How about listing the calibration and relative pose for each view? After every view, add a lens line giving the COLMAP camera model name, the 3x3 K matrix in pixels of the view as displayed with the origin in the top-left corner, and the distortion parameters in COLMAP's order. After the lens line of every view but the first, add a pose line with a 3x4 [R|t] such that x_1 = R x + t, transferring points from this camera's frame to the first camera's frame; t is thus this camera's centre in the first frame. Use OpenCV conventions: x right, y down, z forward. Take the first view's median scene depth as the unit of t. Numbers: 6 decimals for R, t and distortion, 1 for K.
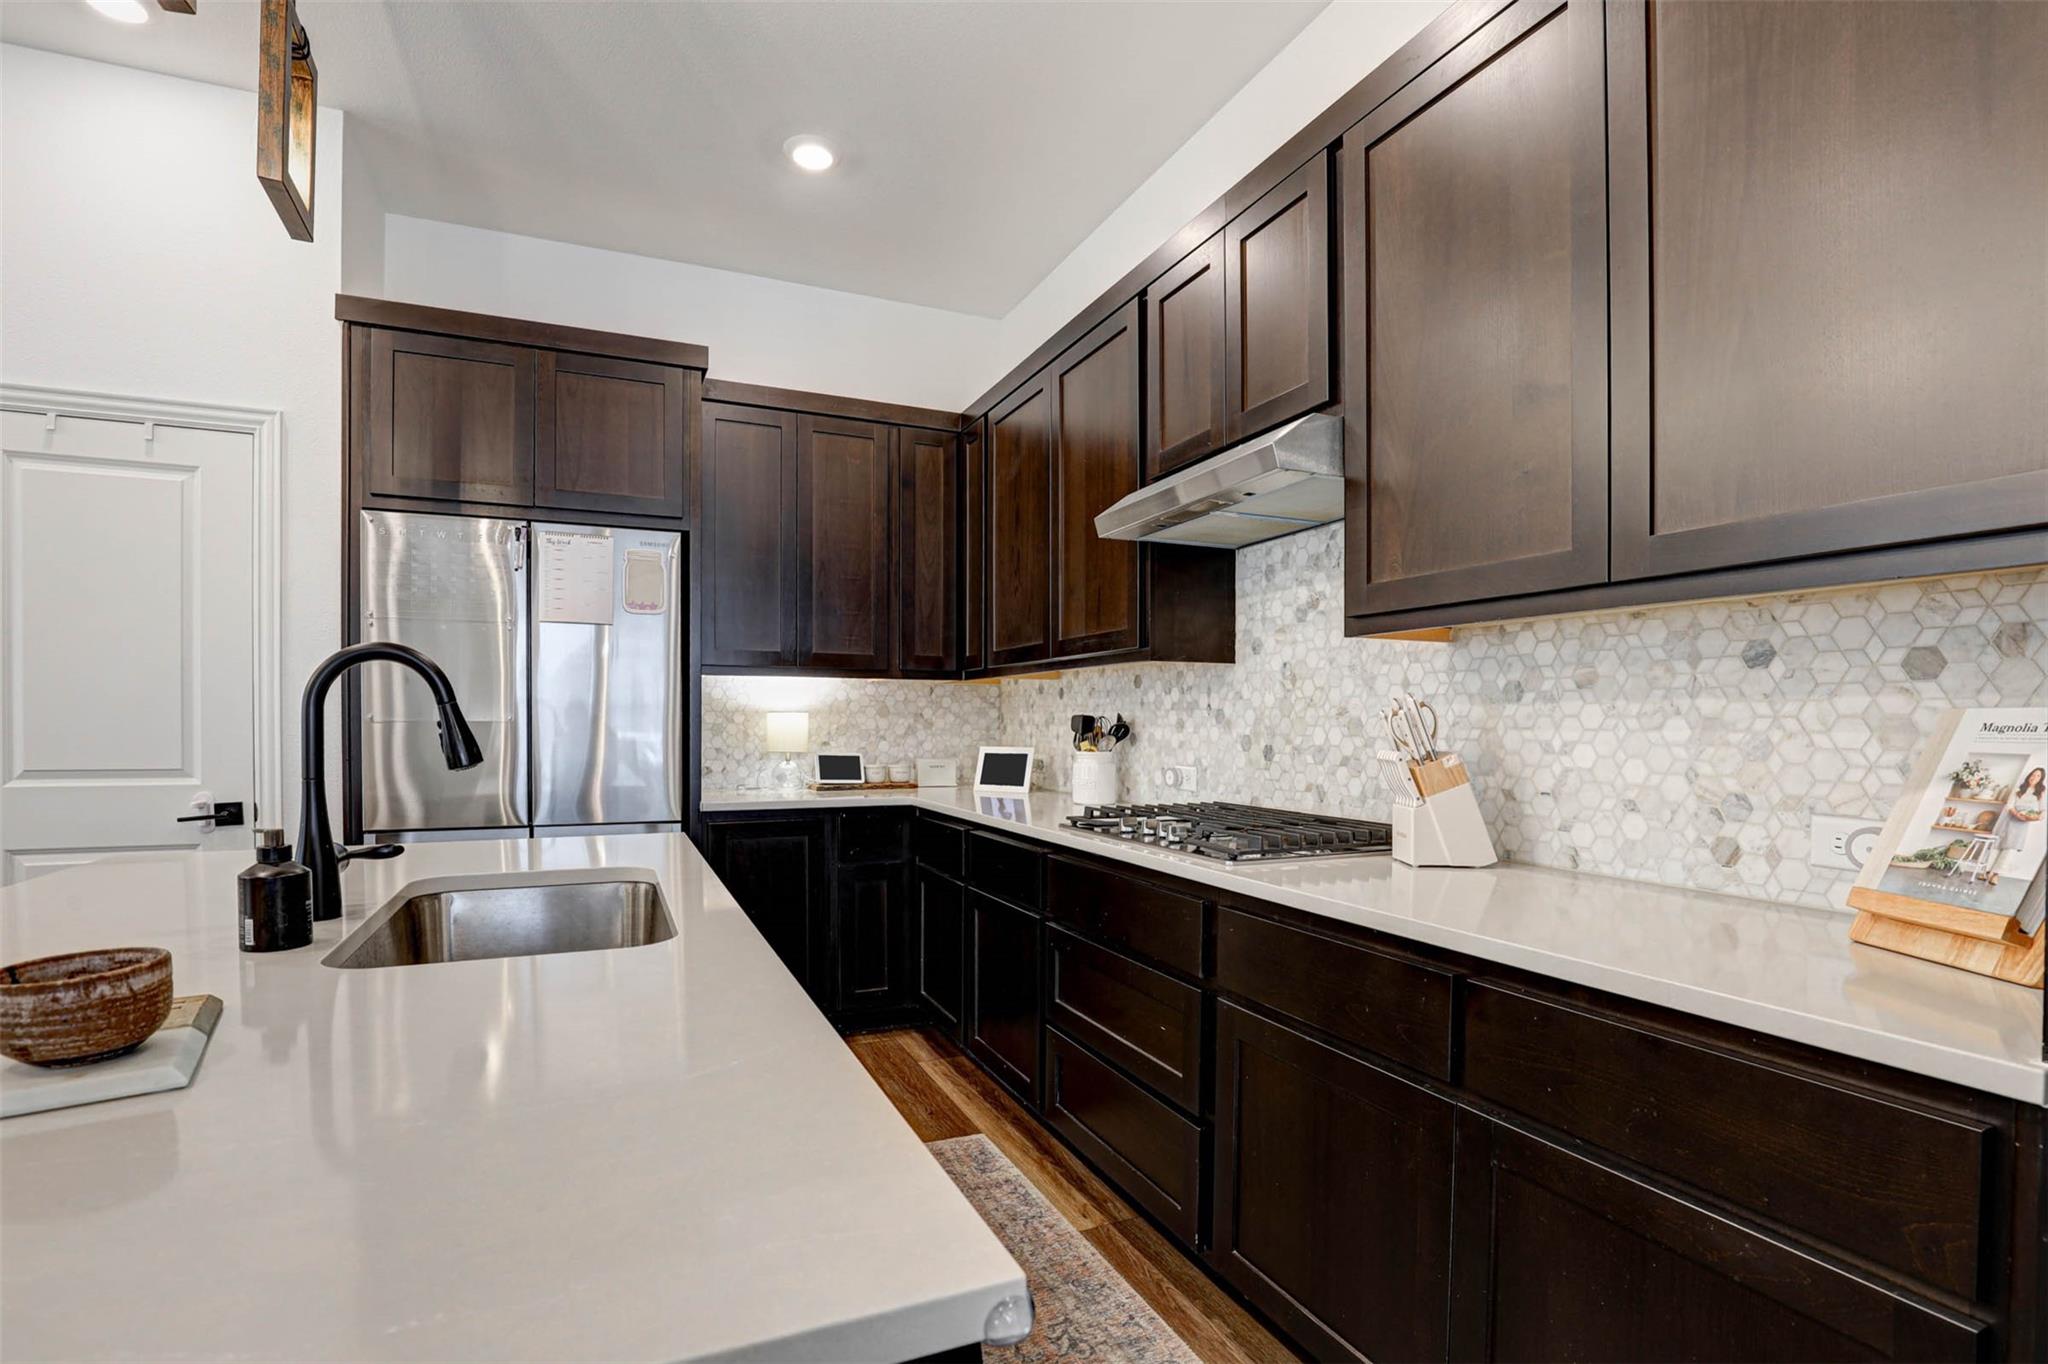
lens RADIAL K [[961.0, 0, 1024.2], [0, 961.0, 719.8], [0, 0, 1]] dist [-0.016489, -0.000093]
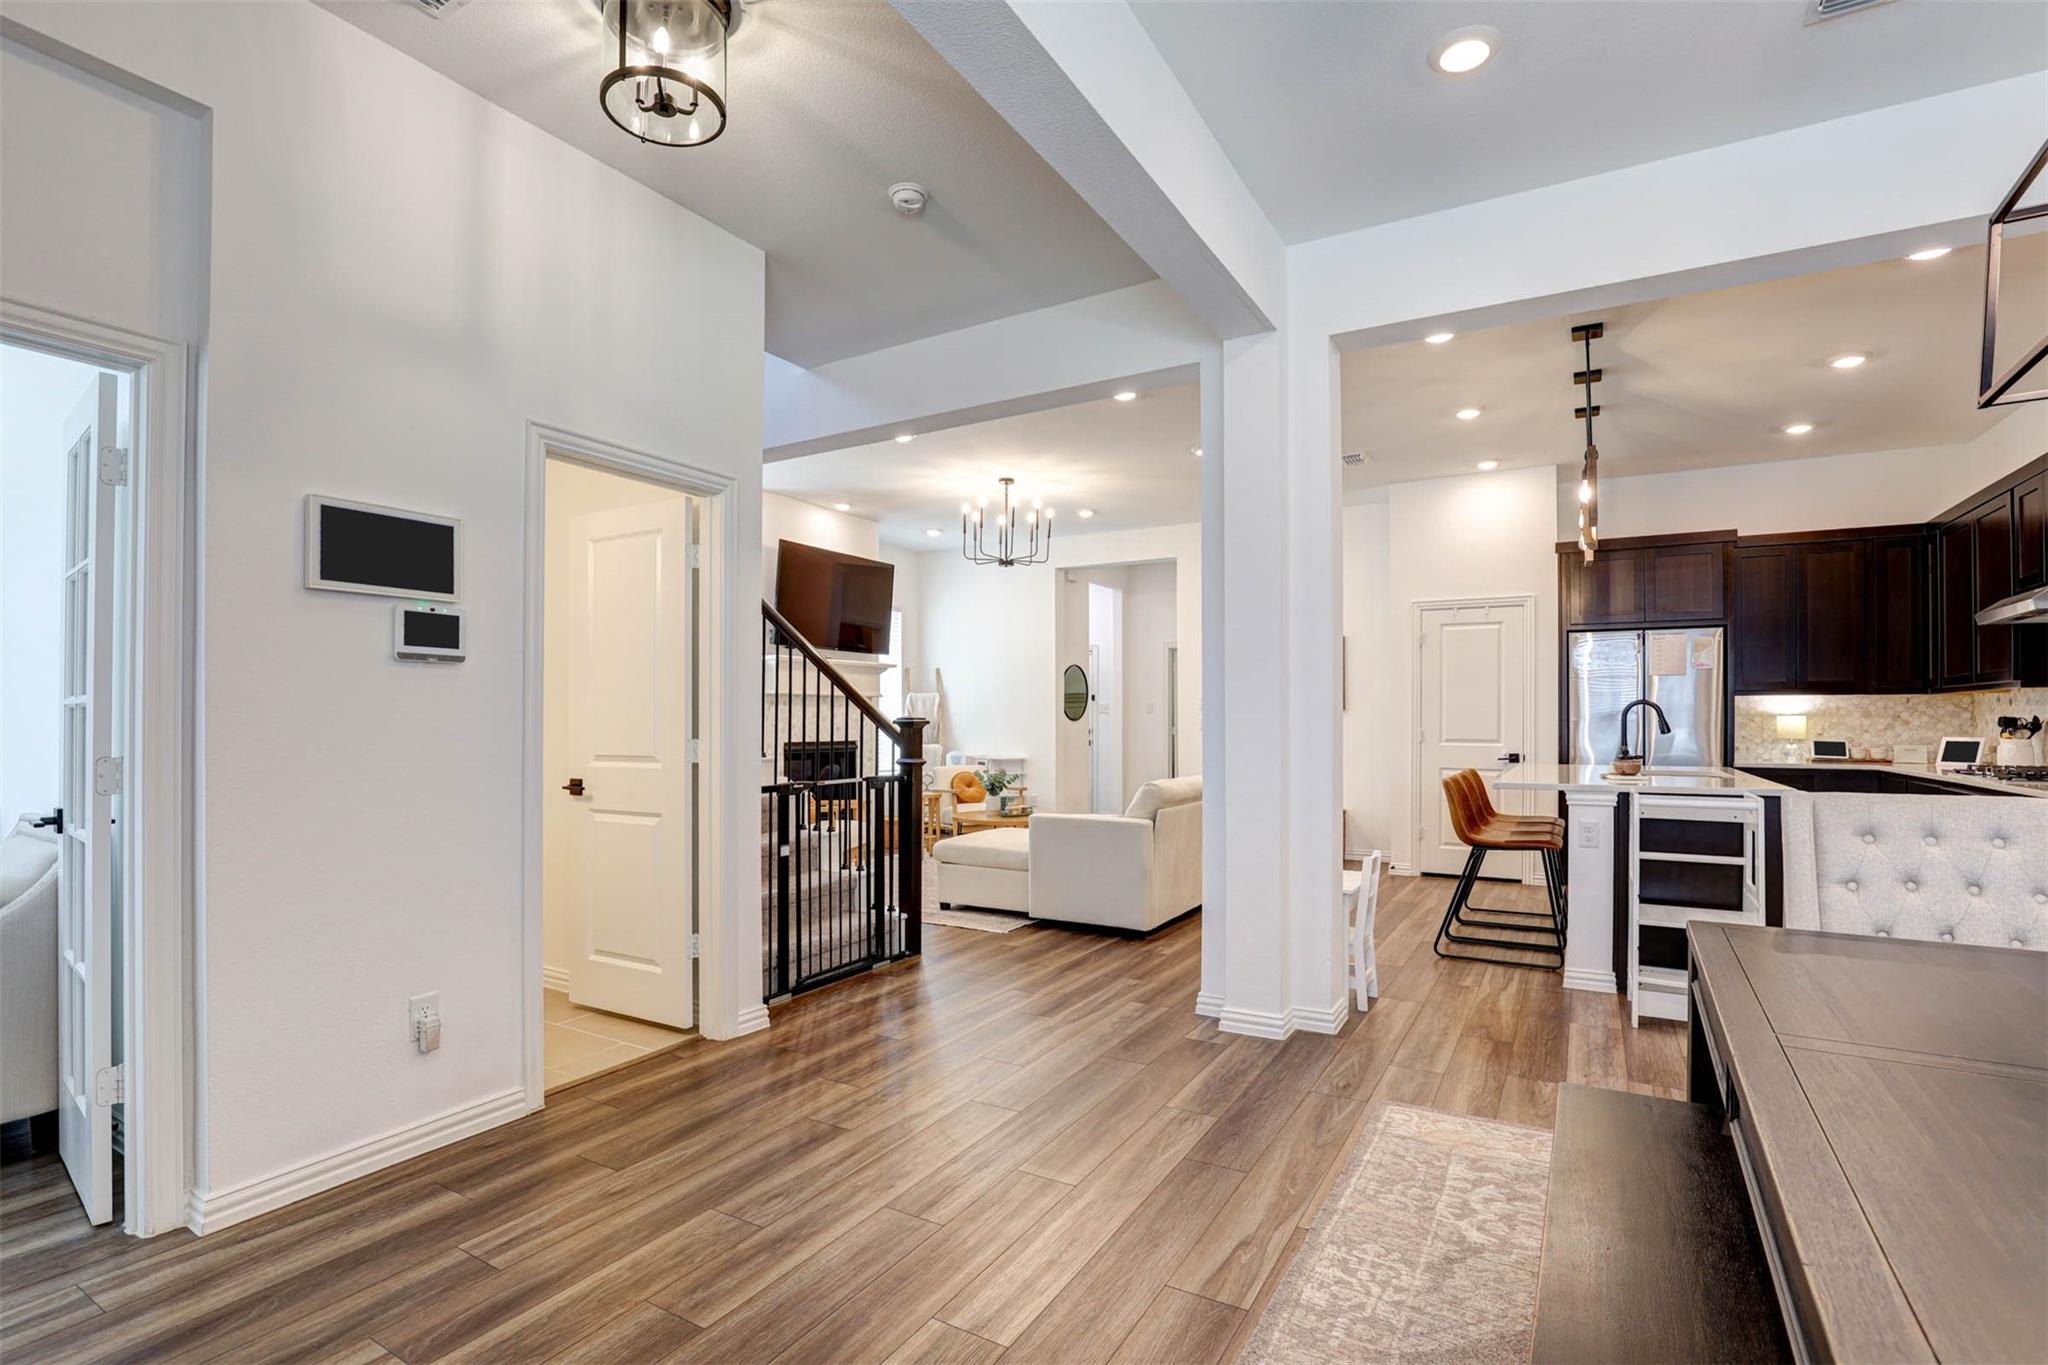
lens RADIAL K [[961.0, 0, 1024.2], [0, 961.0, 720.3], [0, 0, 1]] dist [-0.016489, -0.000093]
pose [[0.587462, -0.001902, -0.809250, 0.348888], [0.001672, 0.999998, -0.001136, 0.000310], [0.809250, -0.000686, 0.587464, -1.197538]]
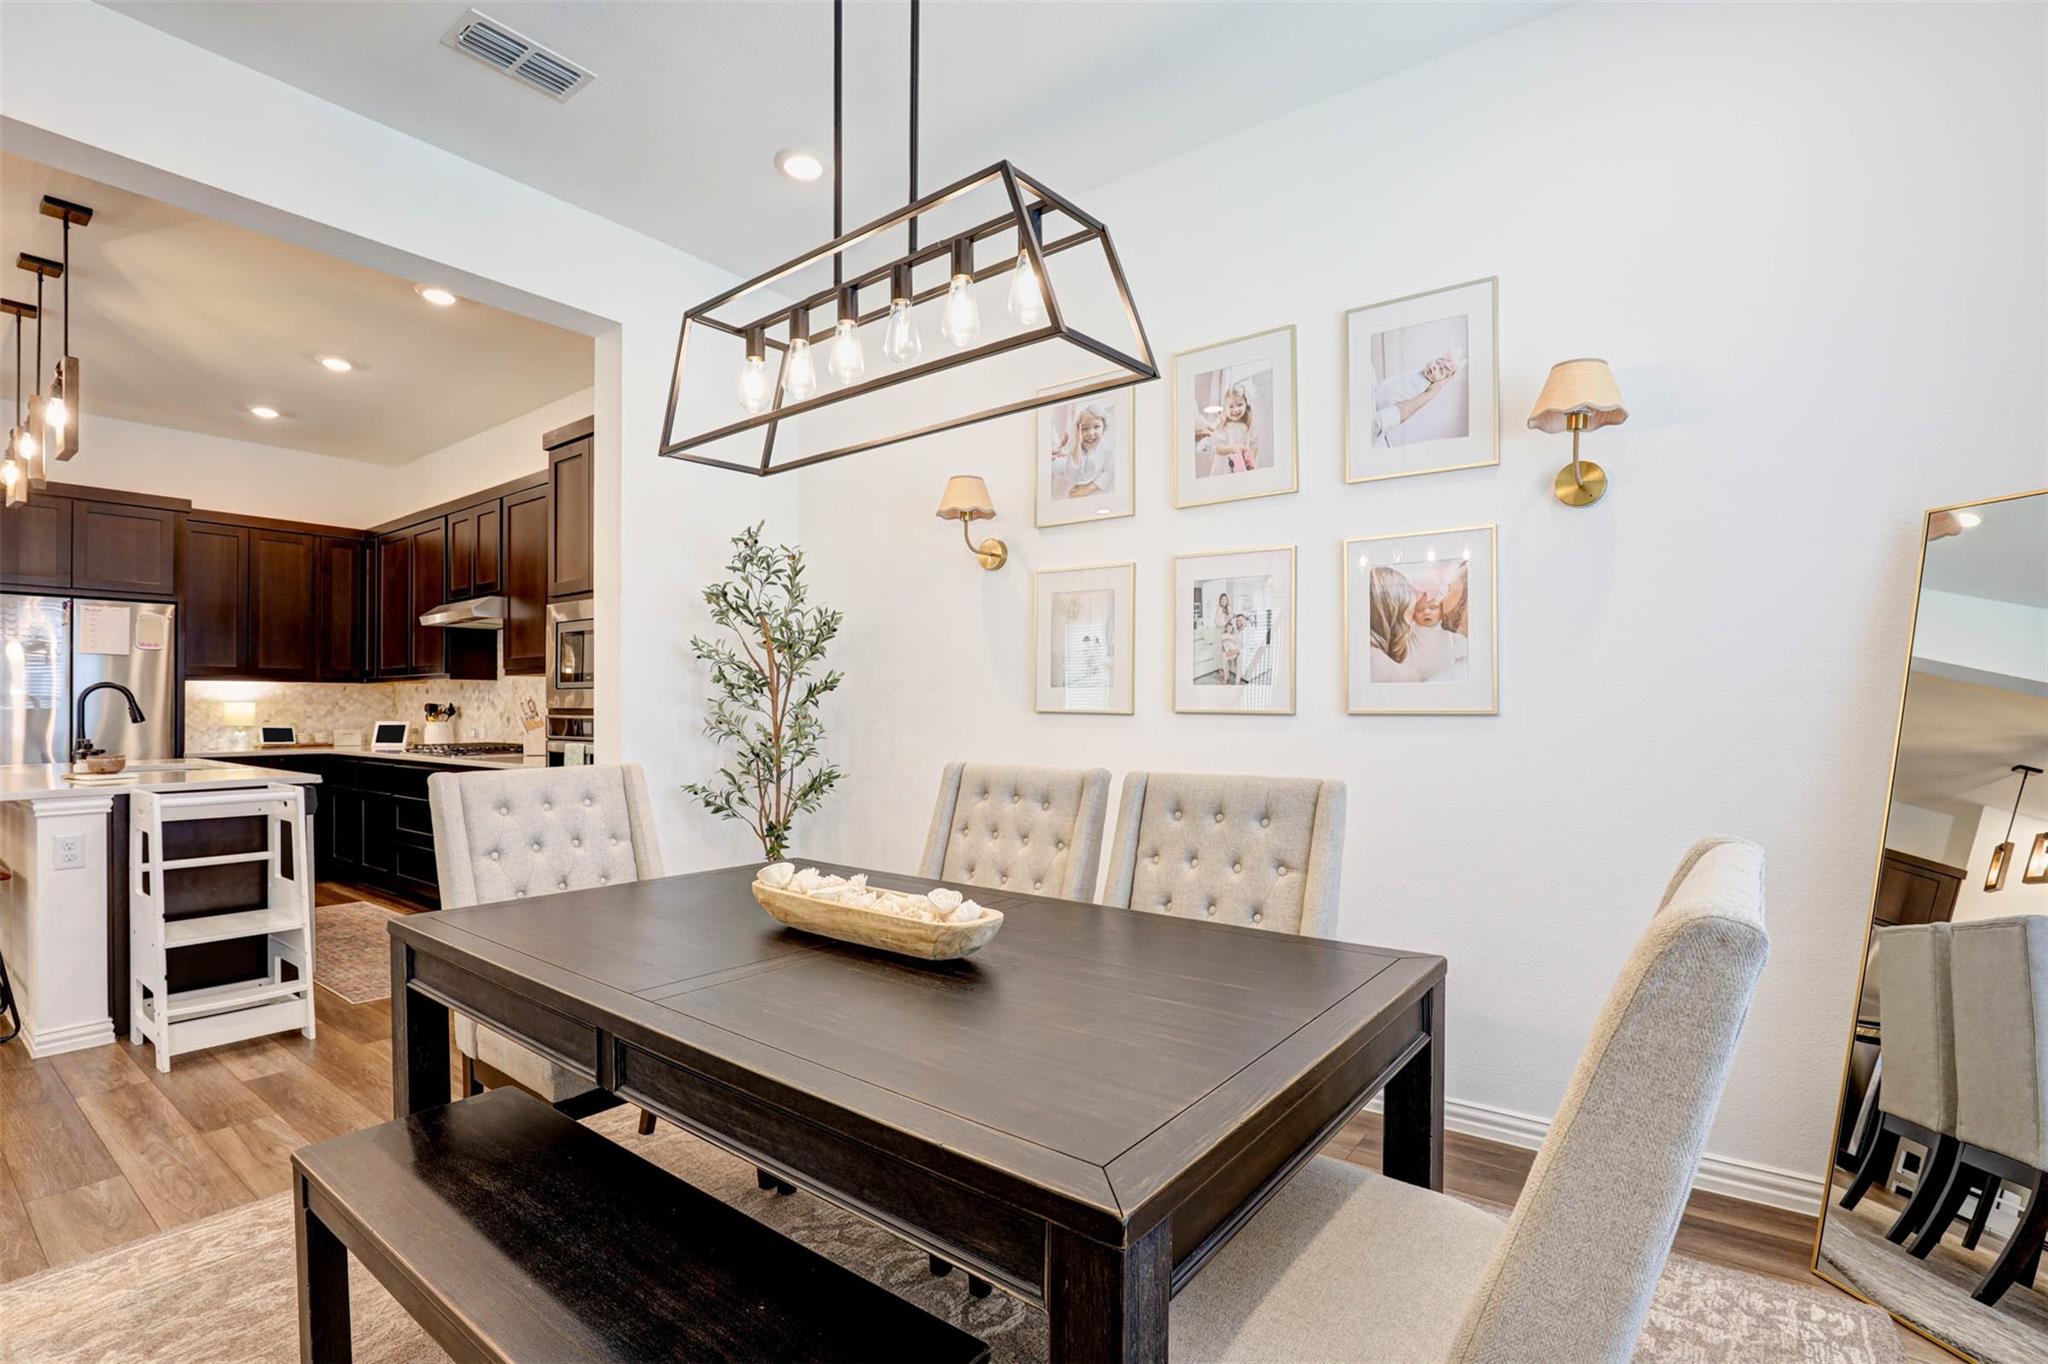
lens RADIAL K [[954.9, 0, 997.3], [0, 954.9, 704.7], [0, 0, 1]] dist [-0.008568, 0.000989]
pose [[0.887552, -0.003874, 0.460691, 0.175726], [0.004269, 0.999991, 0.000185, 0.001954], [-0.460688, 0.001802, 0.887560, -1.168727]]
